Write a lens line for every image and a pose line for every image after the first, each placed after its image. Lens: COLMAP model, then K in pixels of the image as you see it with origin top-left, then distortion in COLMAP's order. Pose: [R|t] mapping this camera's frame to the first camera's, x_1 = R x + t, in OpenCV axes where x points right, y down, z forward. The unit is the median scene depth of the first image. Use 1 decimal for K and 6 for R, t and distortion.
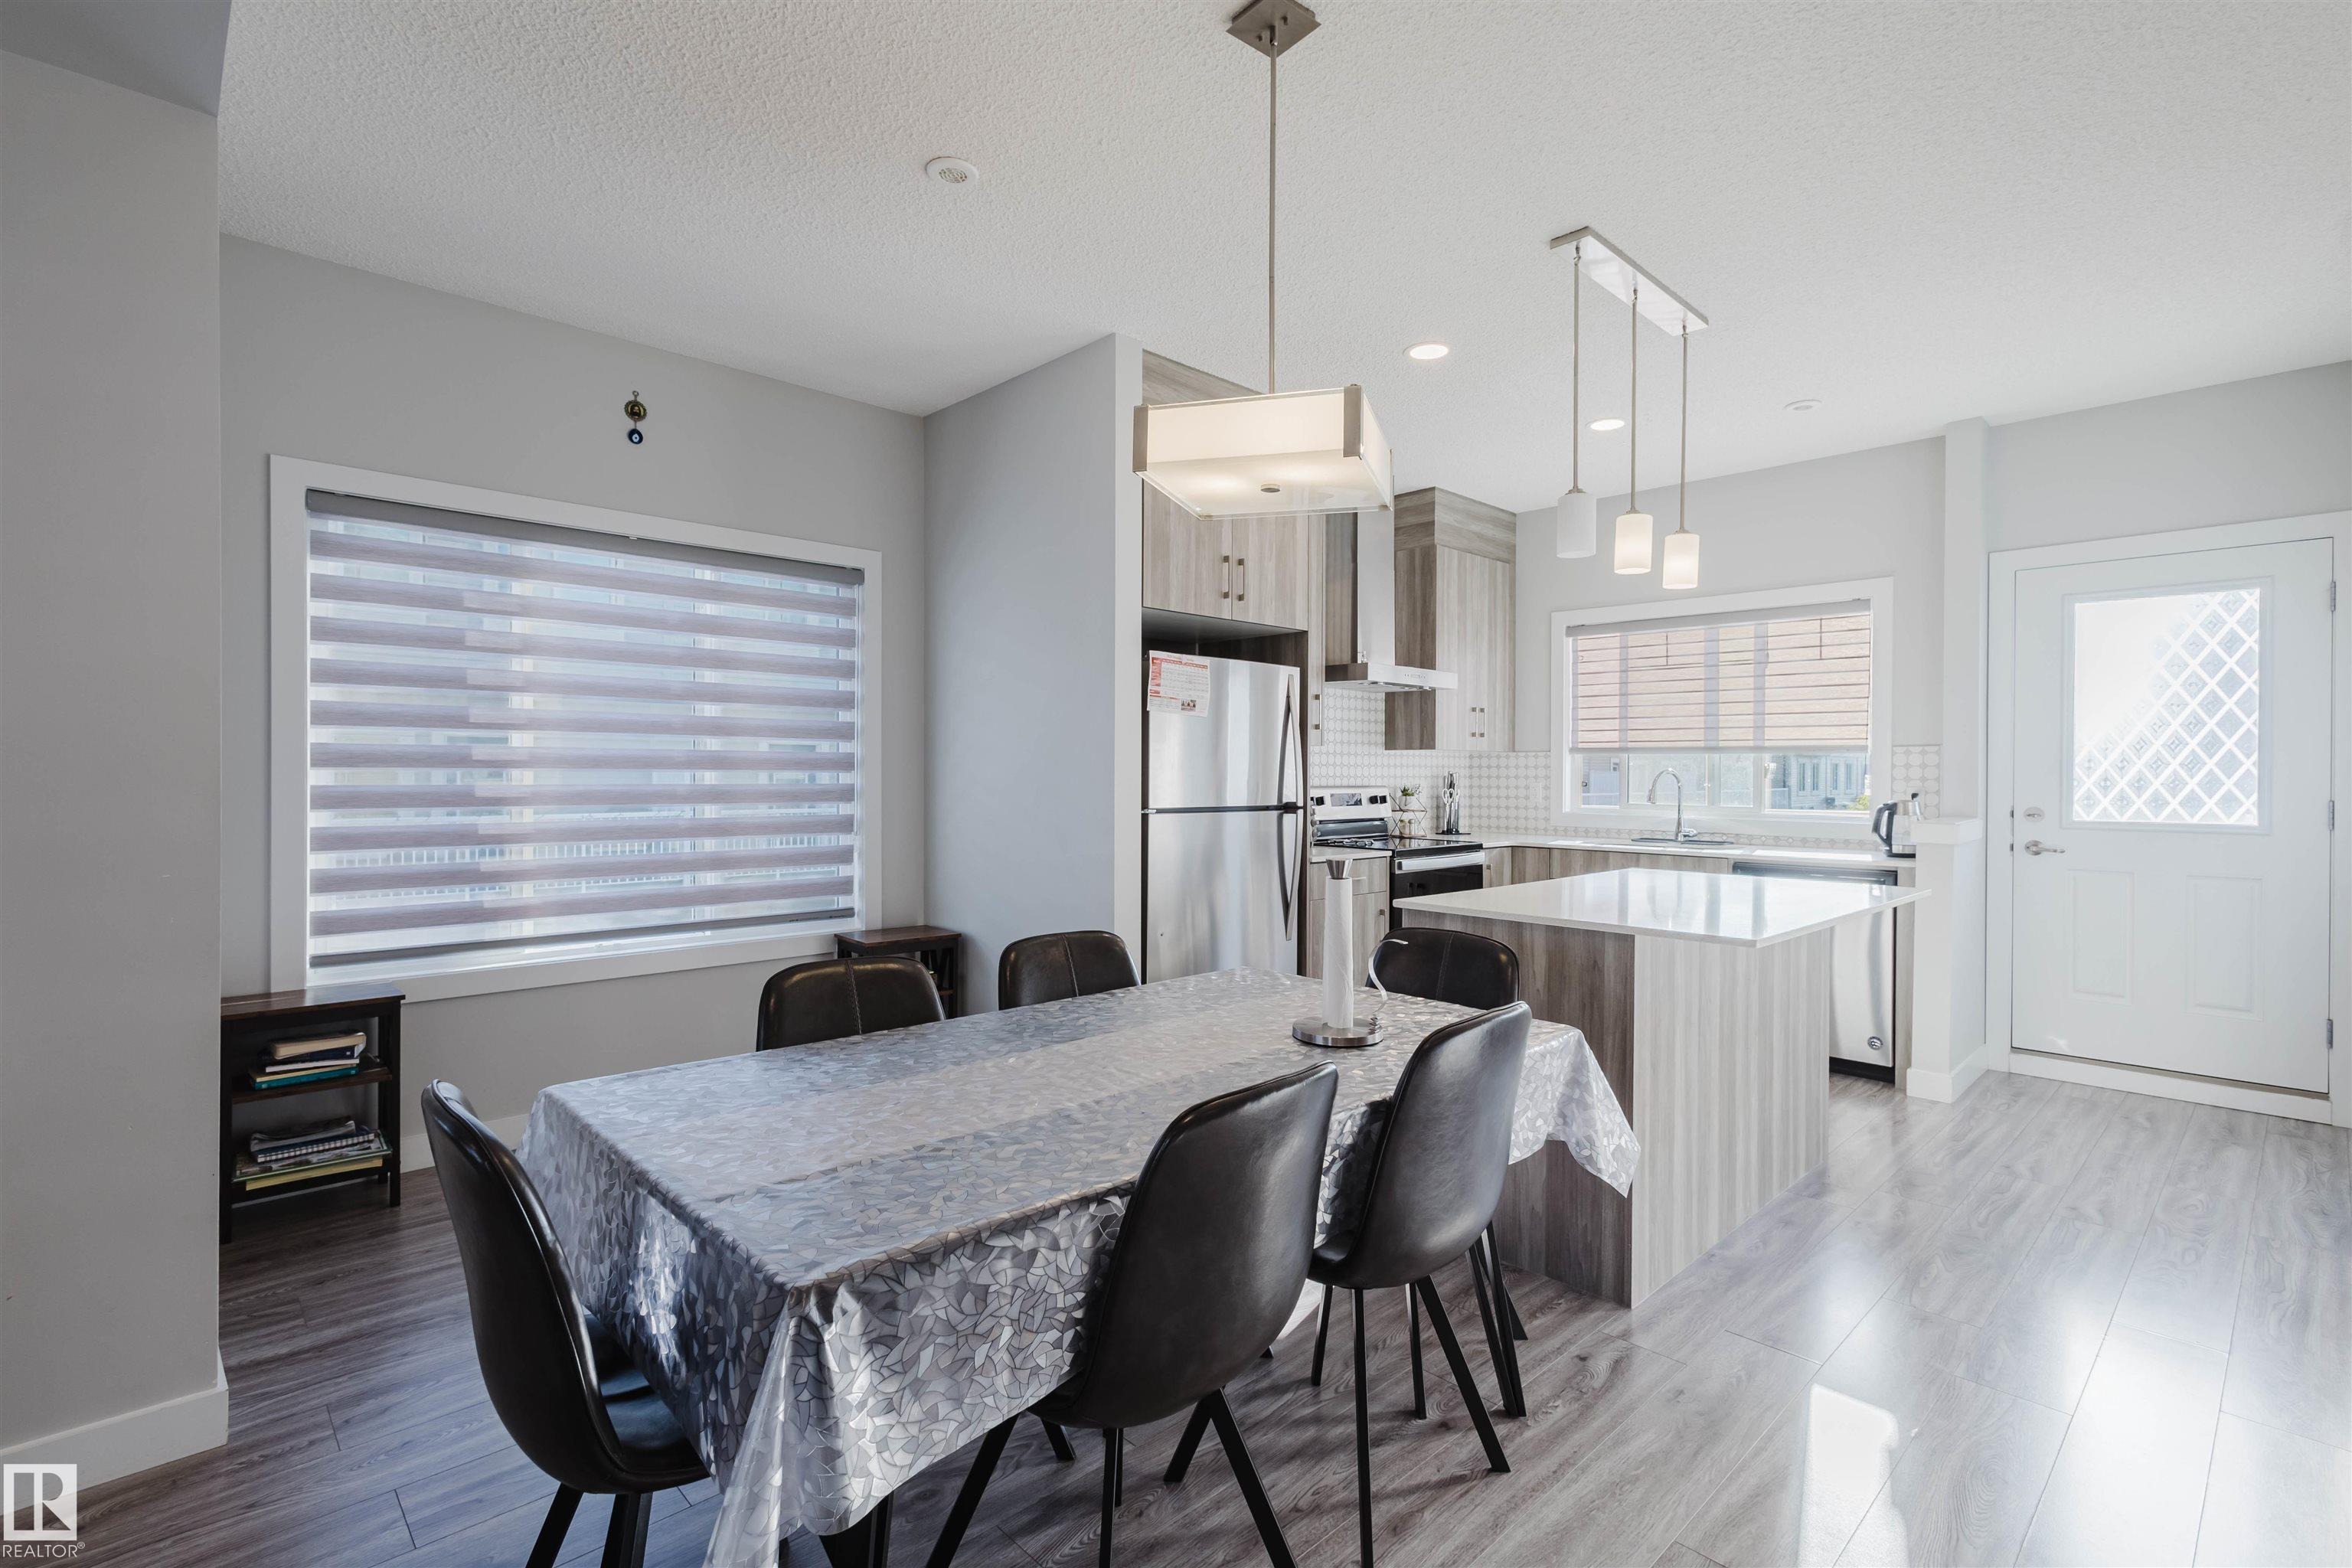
lens RADIAL K [[1086.0, 0, 1175.5], [0, 1086.0, 773.0], [0, 0, 1]] dist [0.016343, -0.003488]
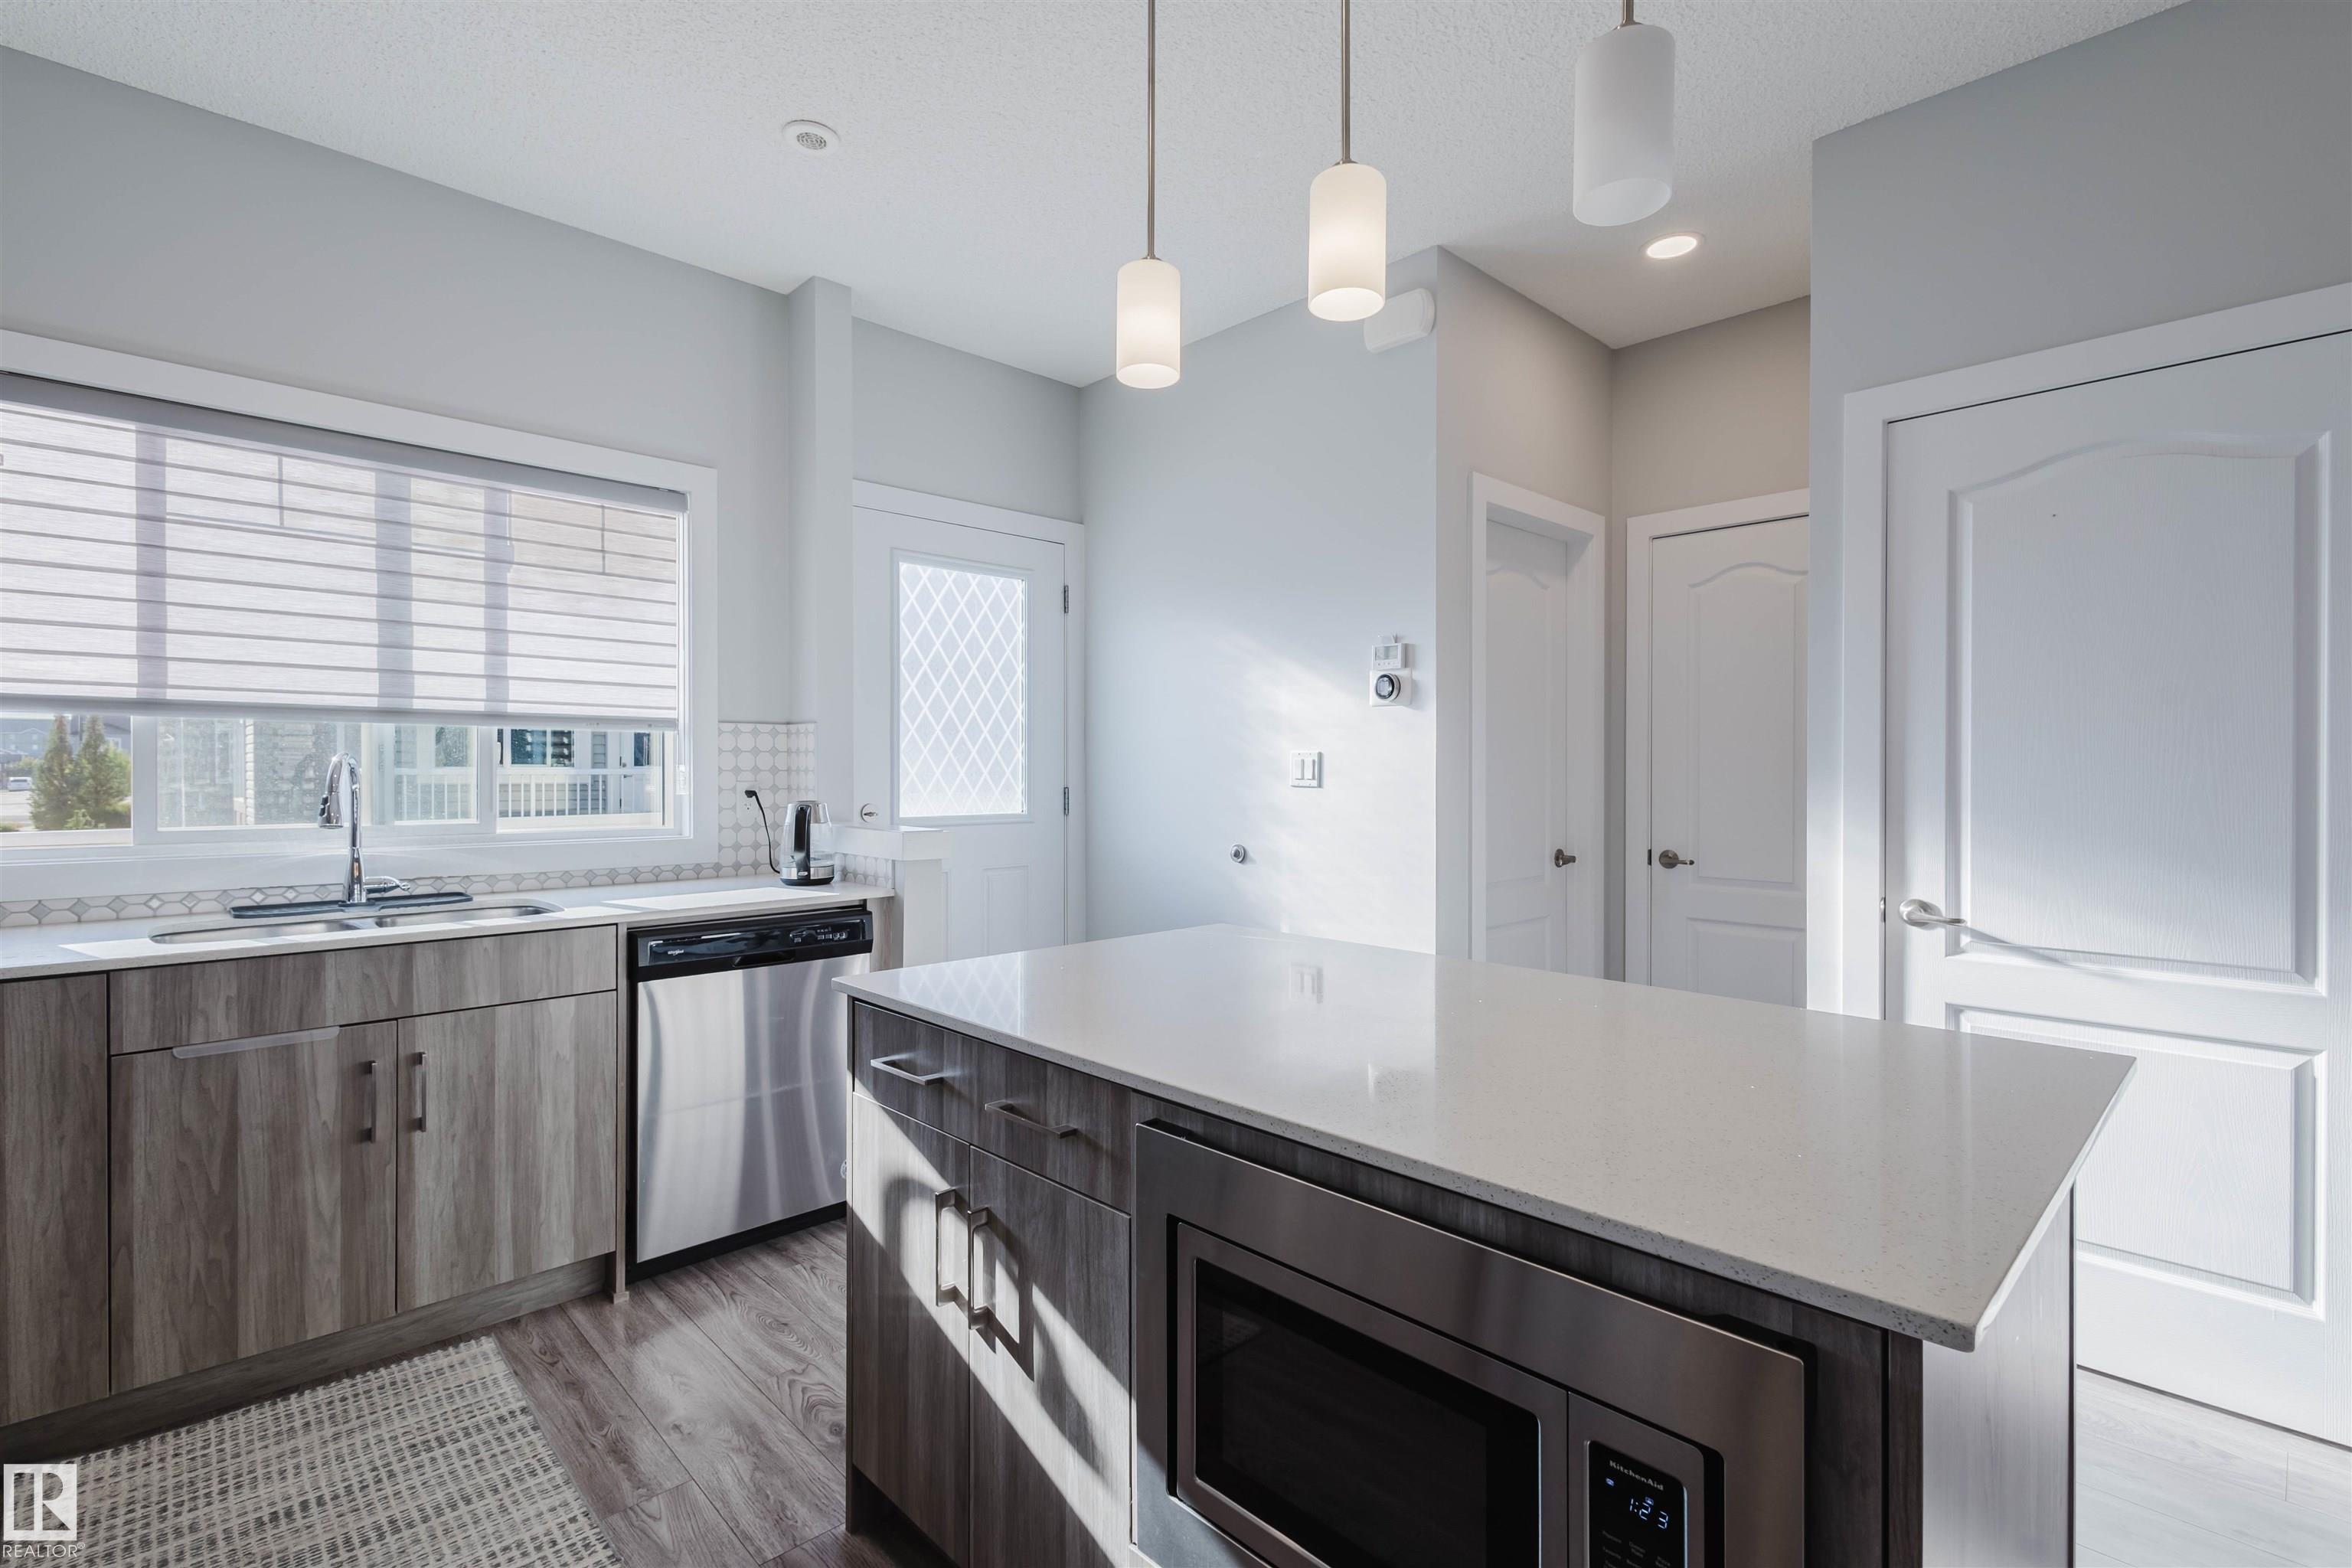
lens RADIAL K [[1086.0, 0, 1185.1], [0, 1086.0, 773.2], [0, 0, 1]] dist [0.016343, -0.003488]
pose [[-0.006836, -0.012574, 0.999898, -0.020224], [-0.002872, 0.999917, 0.012554, -0.001989], [-0.999973, -0.002786, -0.006872, 0.735019]]
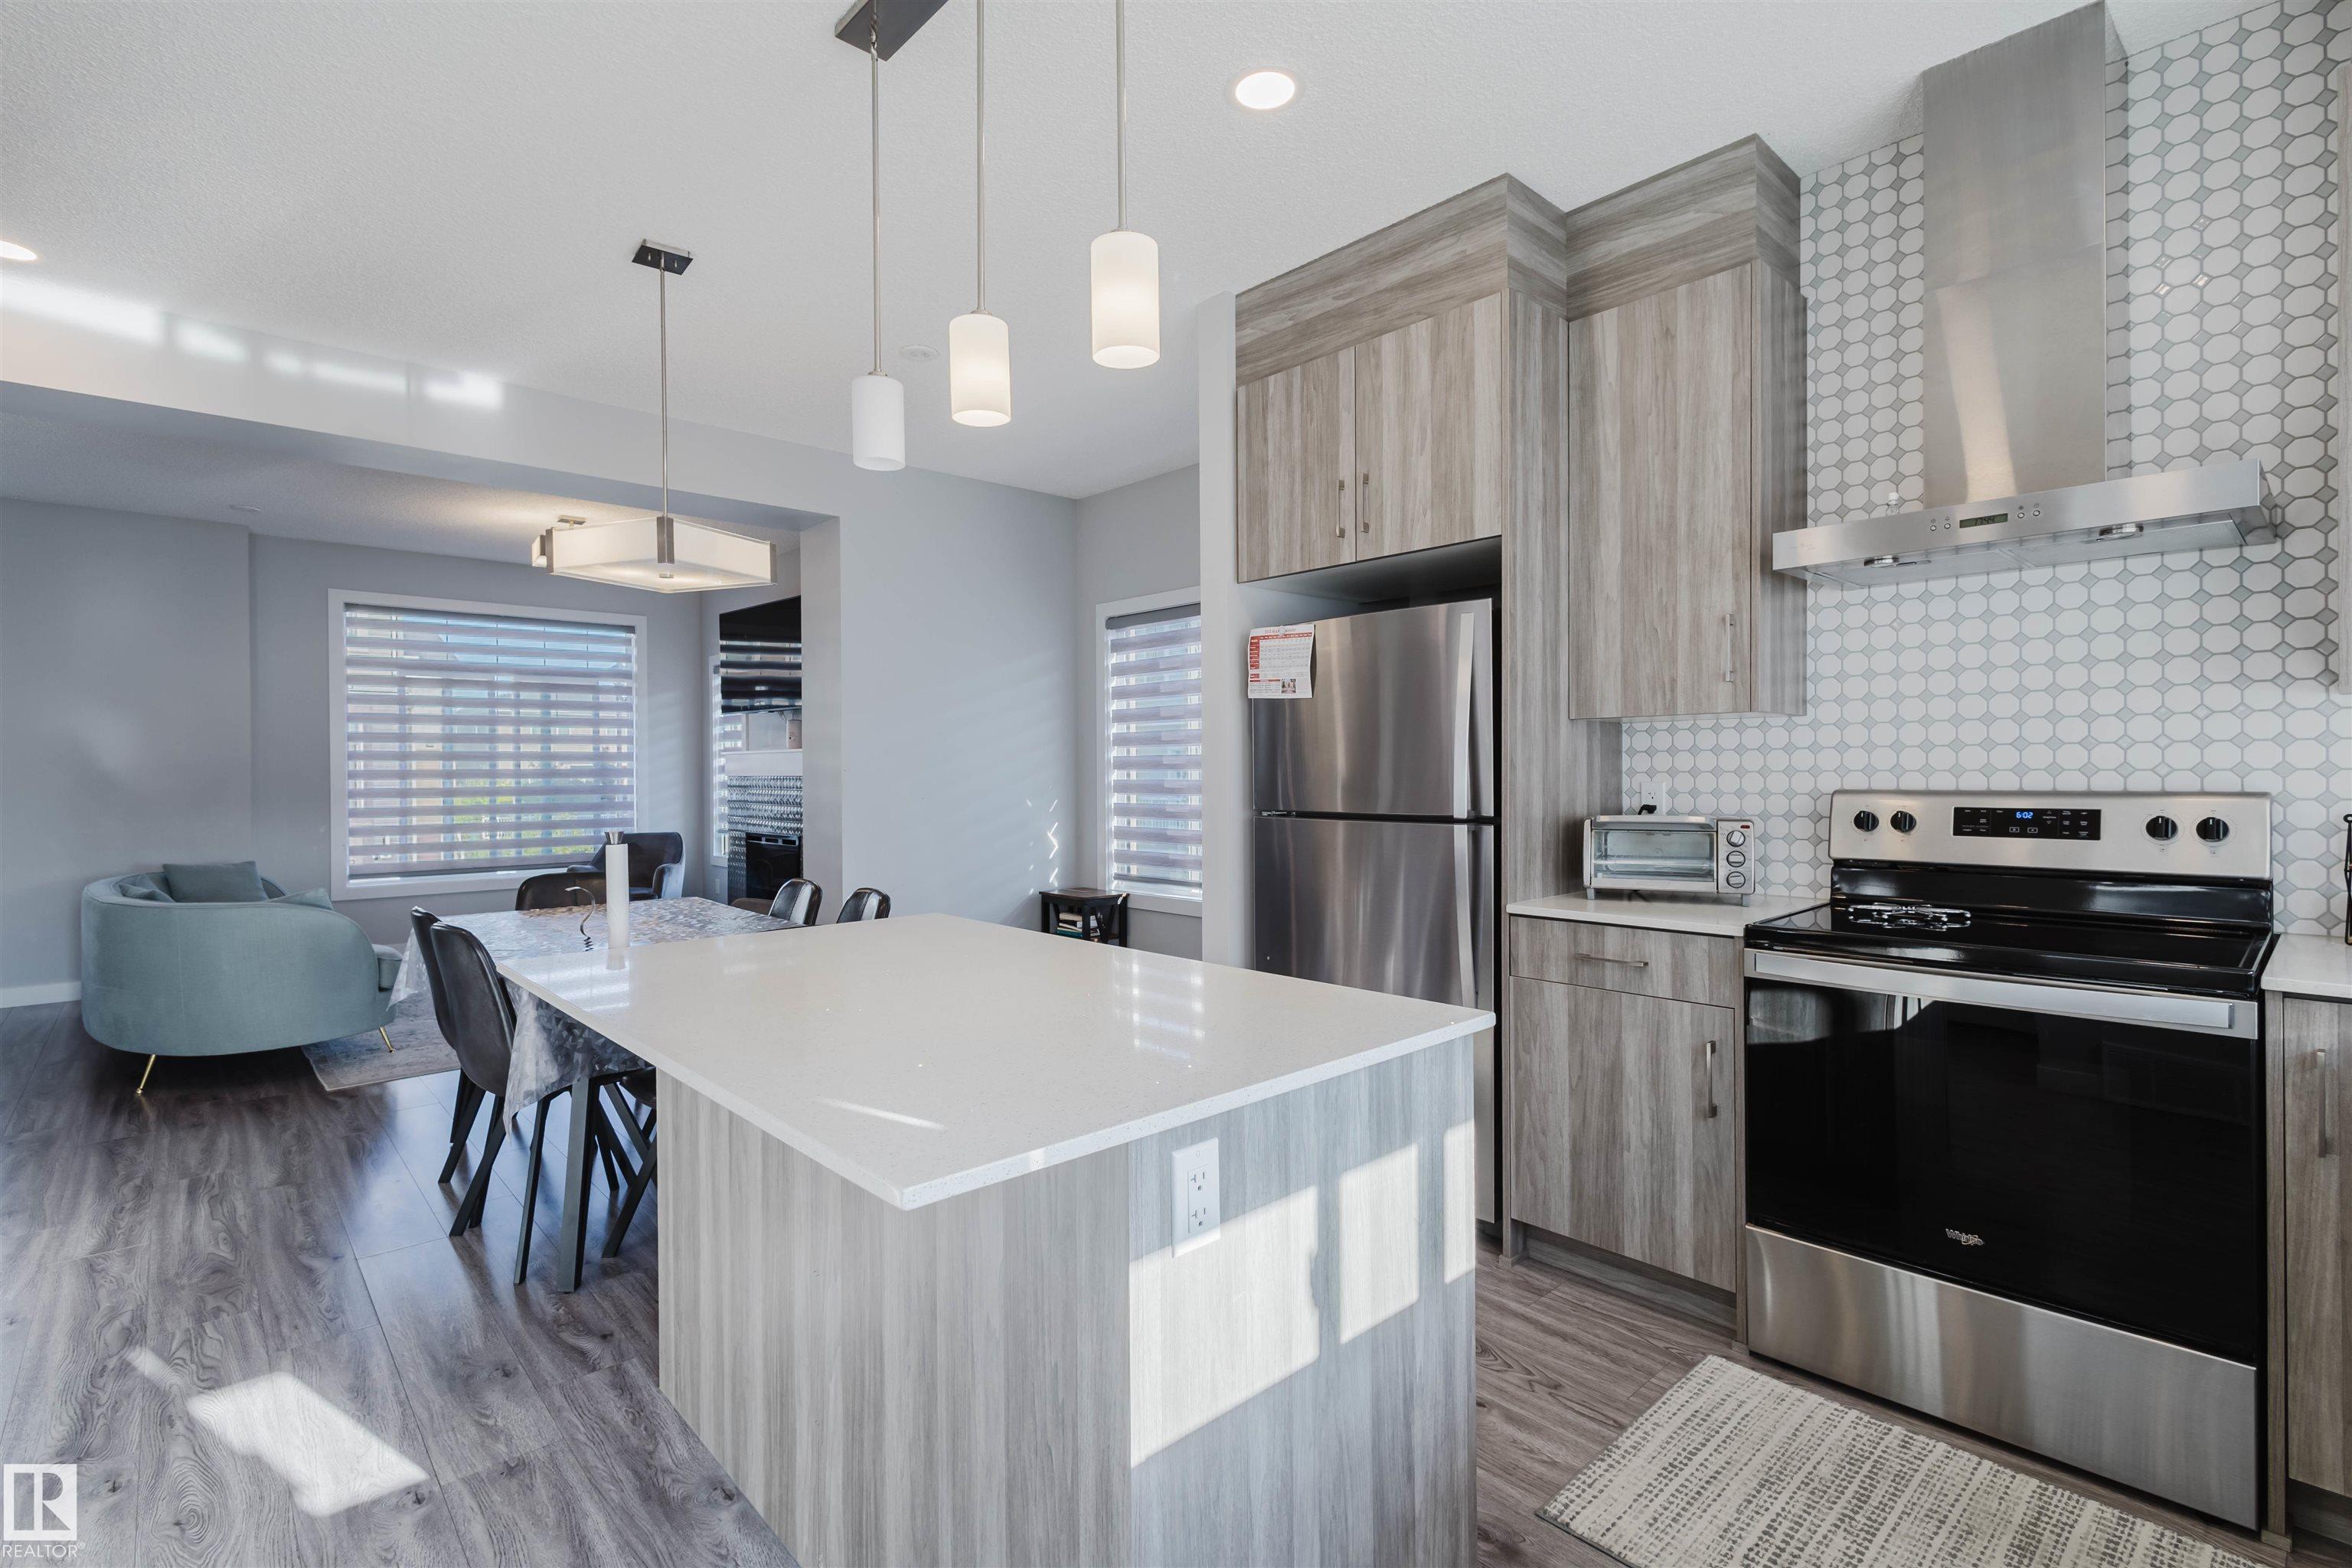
lens RADIAL K [[1086.0, 0, 1180.0], [0, 1086.0, 777.6], [0, 0, 1]] dist [0.016343, -0.003488]
pose [[-0.015666, 0.001735, -0.999876, 0.685075], [0.006752, 0.999976, 0.001630, 0.004029], [0.999854, -0.006725, -0.015677, 0.766214]]
